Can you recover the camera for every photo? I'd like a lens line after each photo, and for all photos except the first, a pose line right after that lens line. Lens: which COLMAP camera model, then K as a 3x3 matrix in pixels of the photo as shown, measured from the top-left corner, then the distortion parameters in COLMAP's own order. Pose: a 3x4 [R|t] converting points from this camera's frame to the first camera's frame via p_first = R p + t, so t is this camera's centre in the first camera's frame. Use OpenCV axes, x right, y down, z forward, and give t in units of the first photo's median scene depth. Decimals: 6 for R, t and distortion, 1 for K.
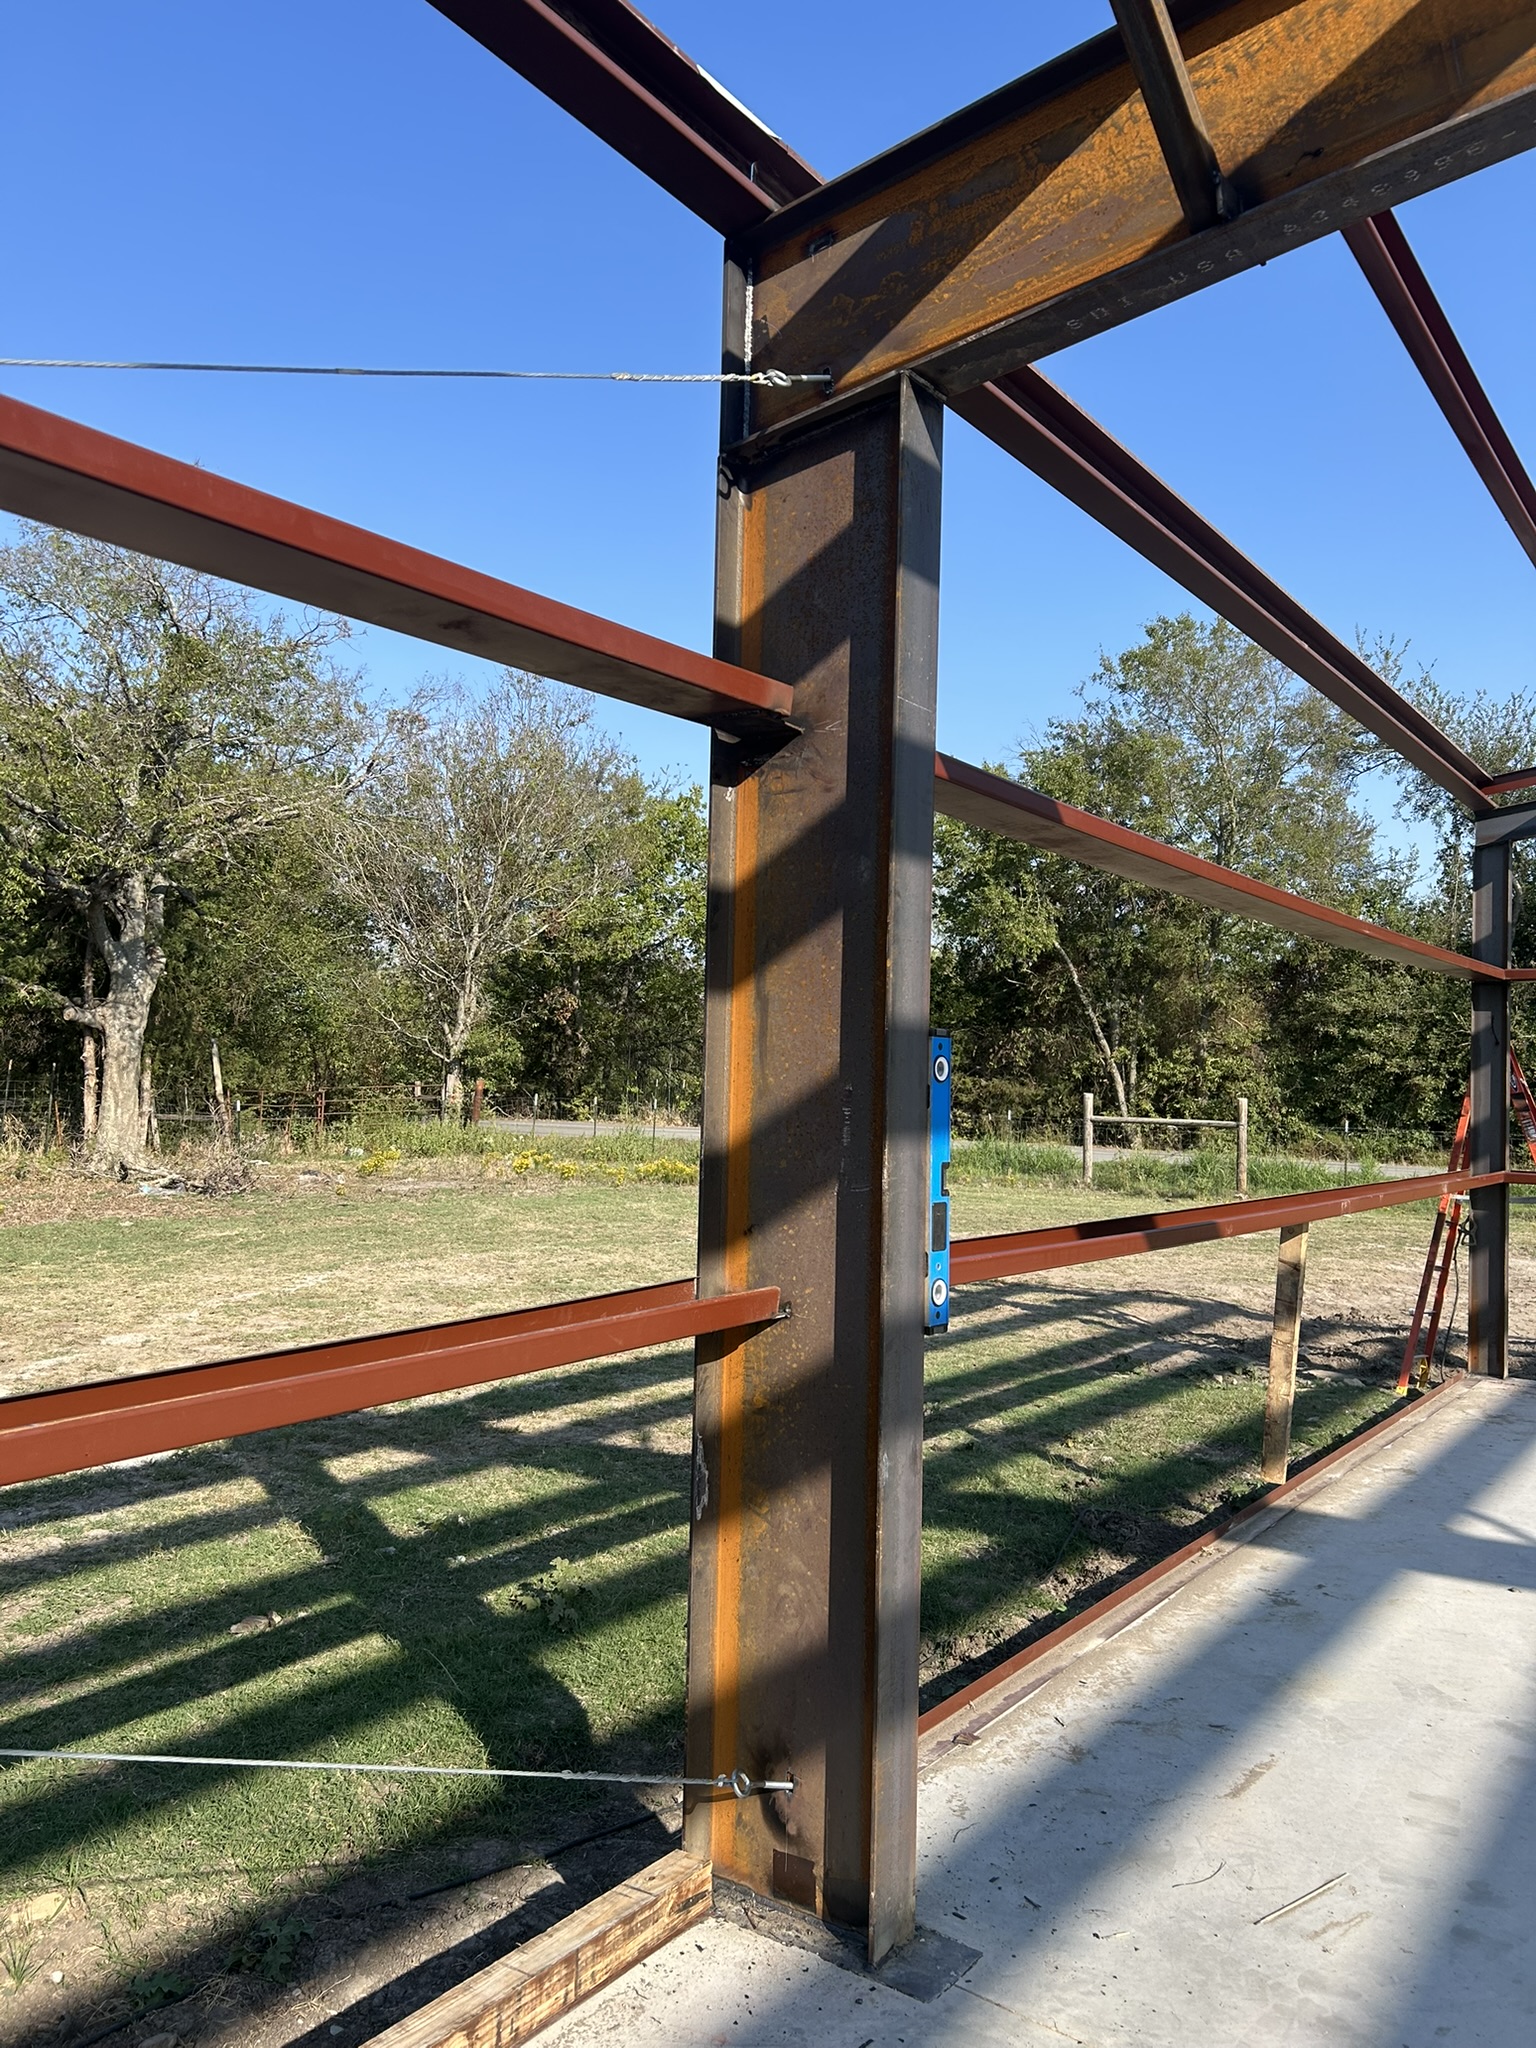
lens RADIAL K [[1544.7, 0, 768.0], [0, 1544.7, 1024.0], [0, 0, 1]] dist [0.051835, -0.043209]
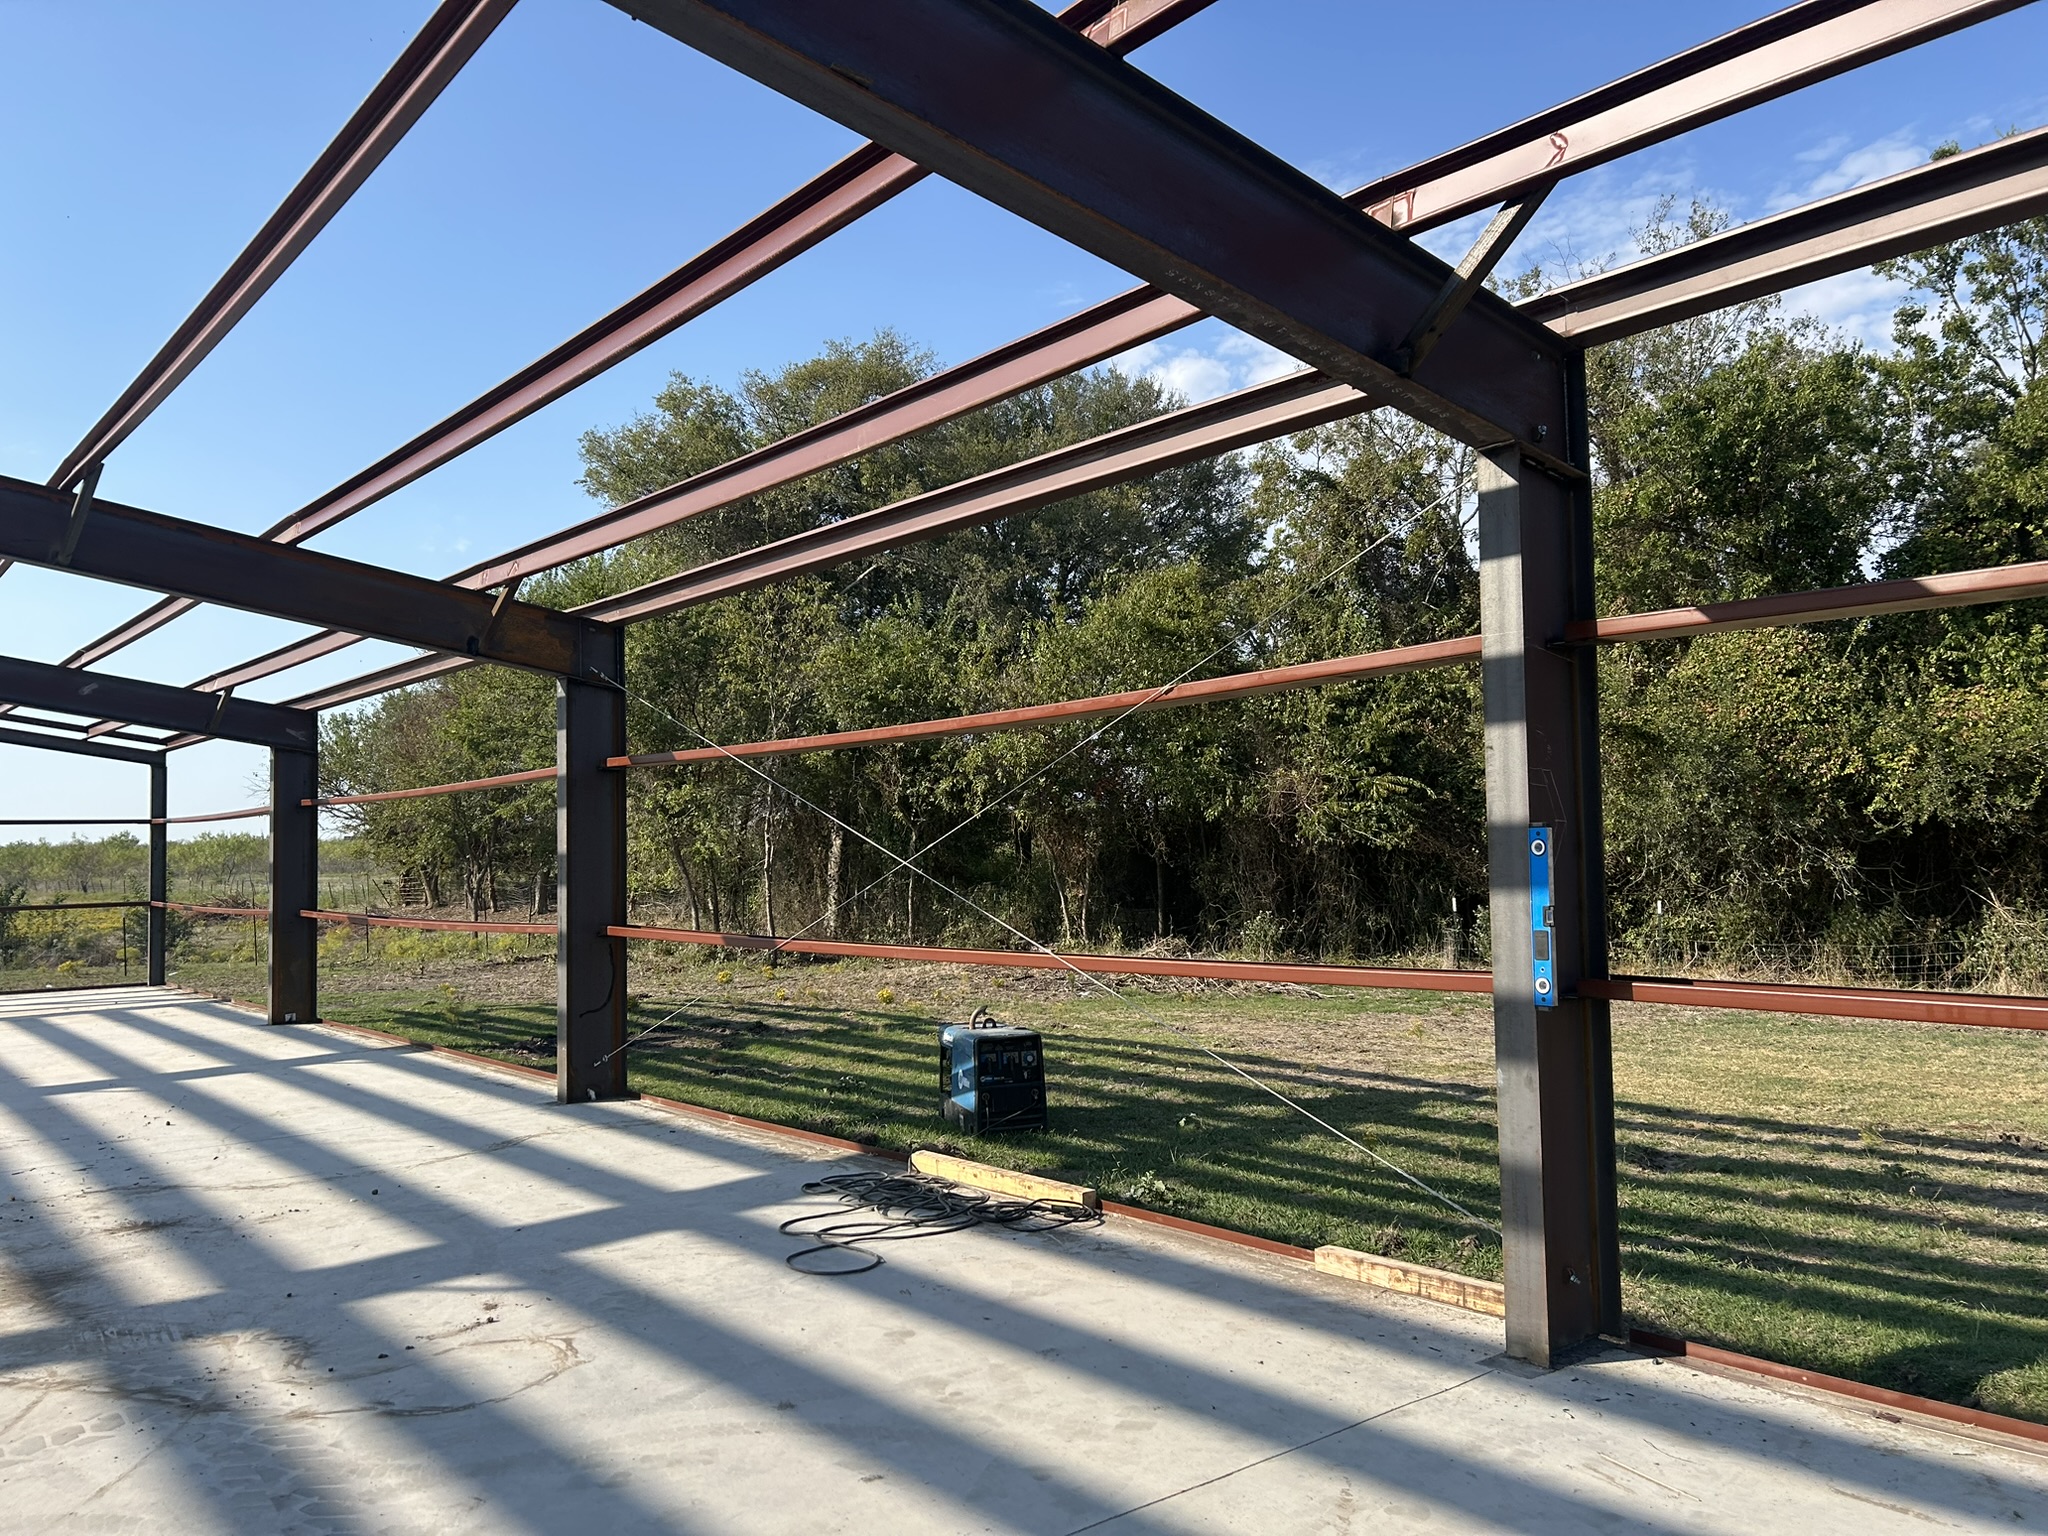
lens RADIAL K [[1544.7, 0, 1024.0], [0, 1544.7, 768.0], [0, 0, 1]] dist [0.051835, -0.043209]
pose [[-0.258590, -0.076480, -0.962955, 0.233751], [0.051885, 0.994322, -0.092904, 0.009100], [0.964593, -0.073987, -0.253153, 0.115584]]
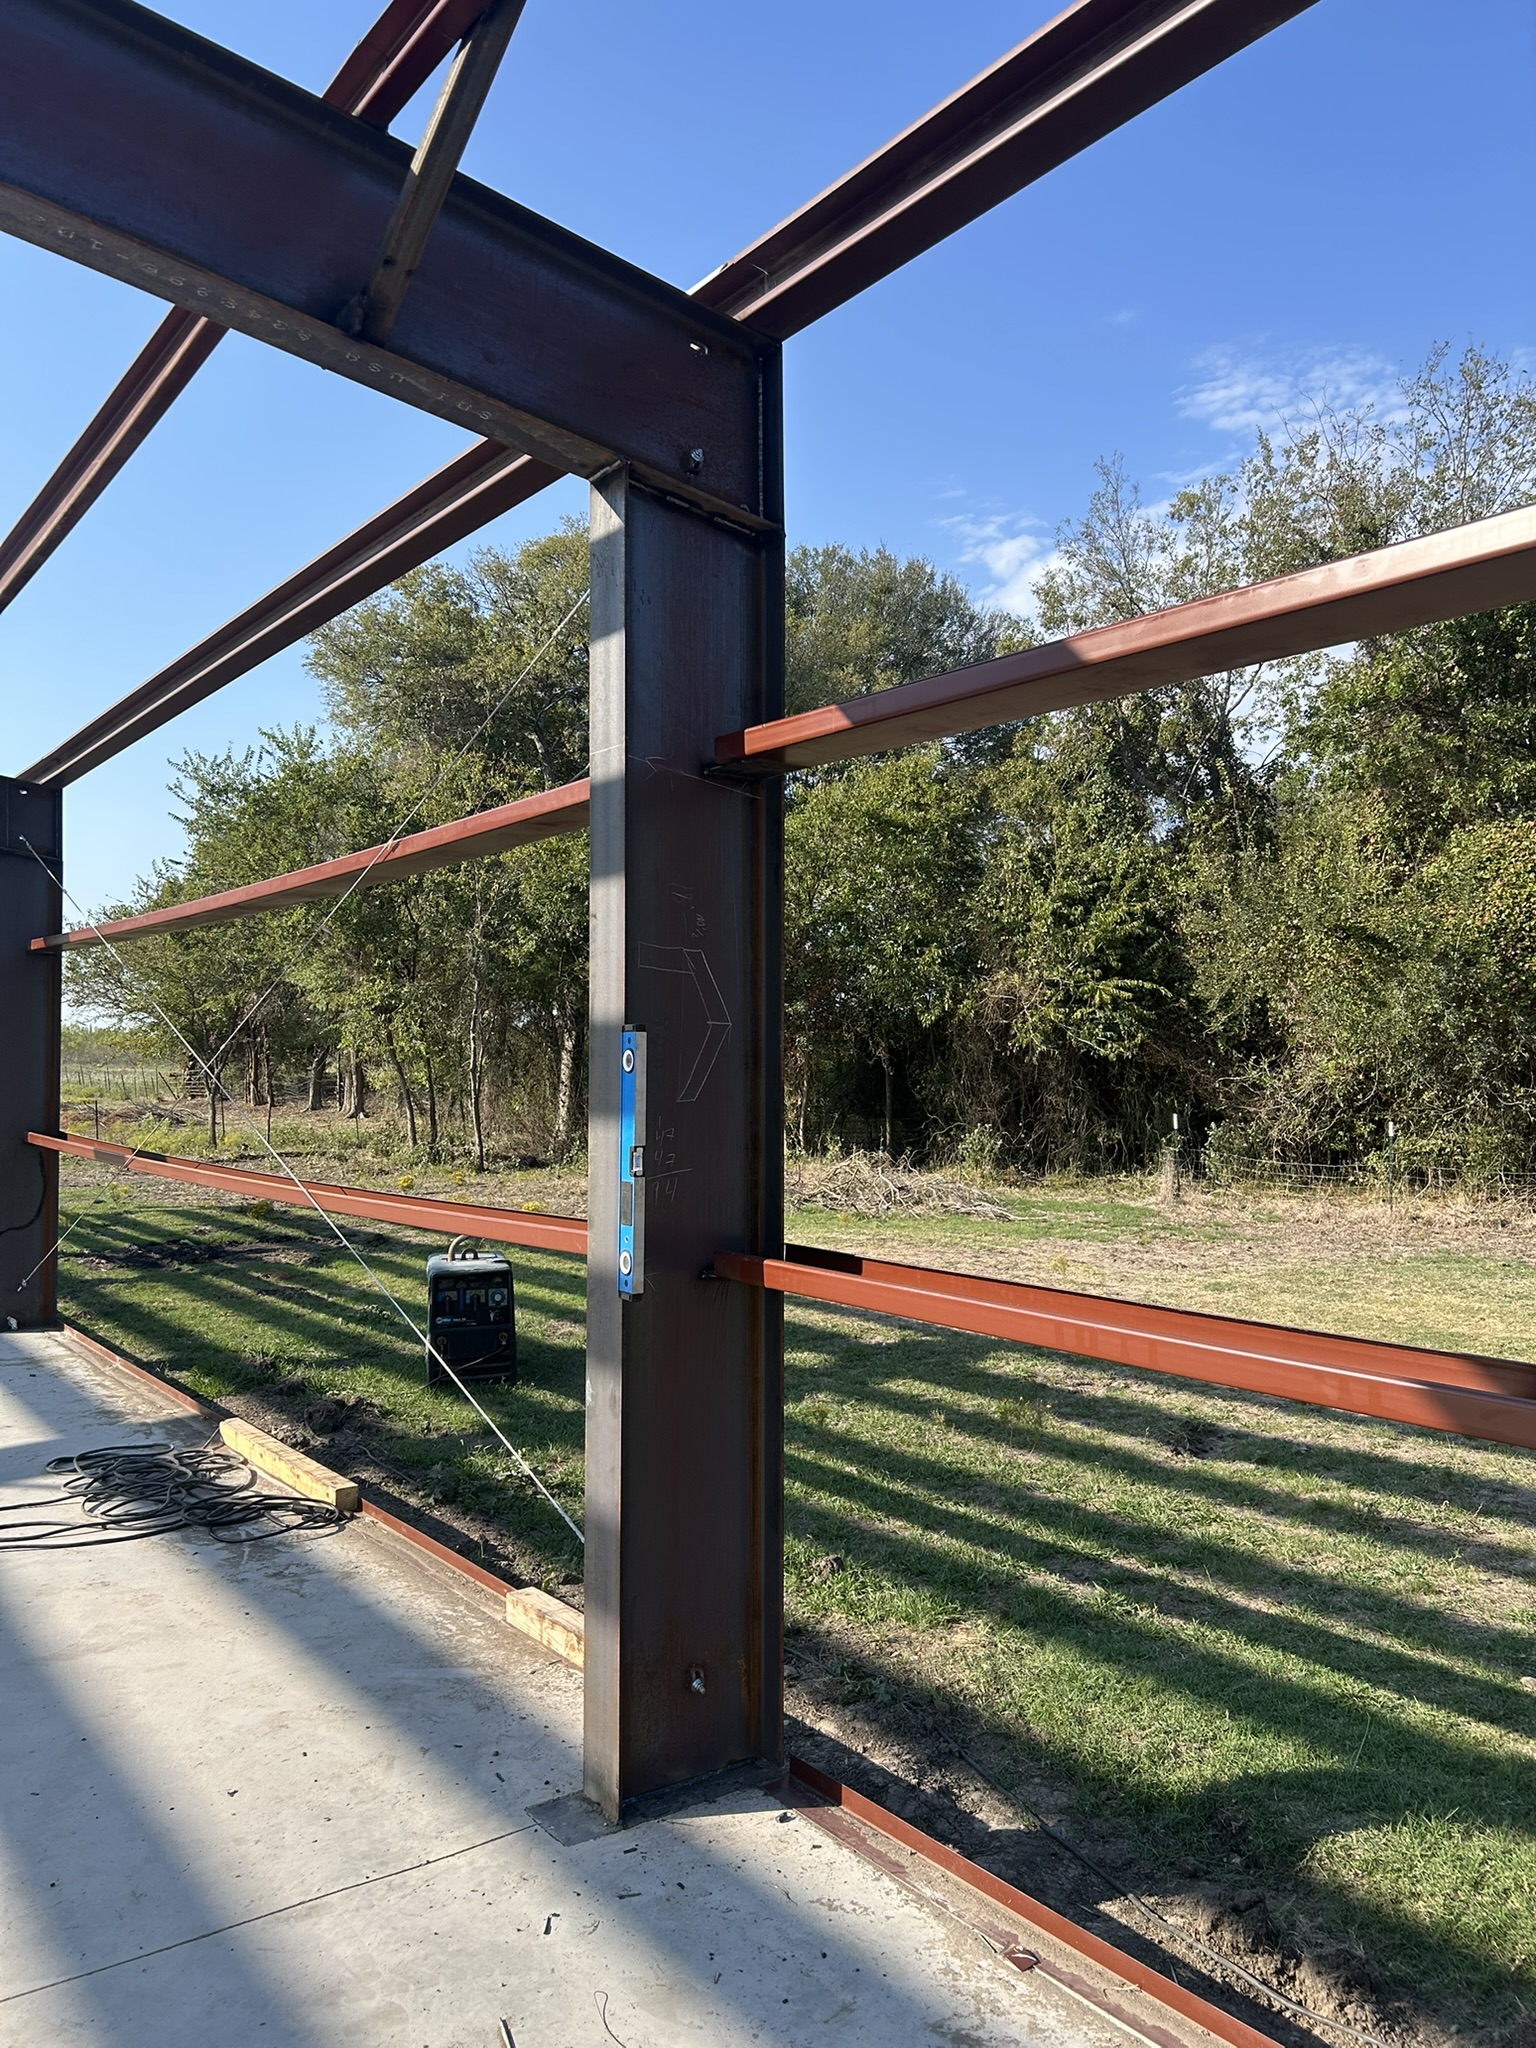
lens RADIAL K [[1550.0, 0, 775.0], [0, 1550.0, 1008.6], [0, 0, 1]] dist [0.032016, -0.003288]
pose [[-0.313139, -0.057886, -0.947941, 0.144936], [0.031843, 0.996940, -0.071397, 0.009638], [0.949173, -0.052543, -0.310338, 0.185352]]
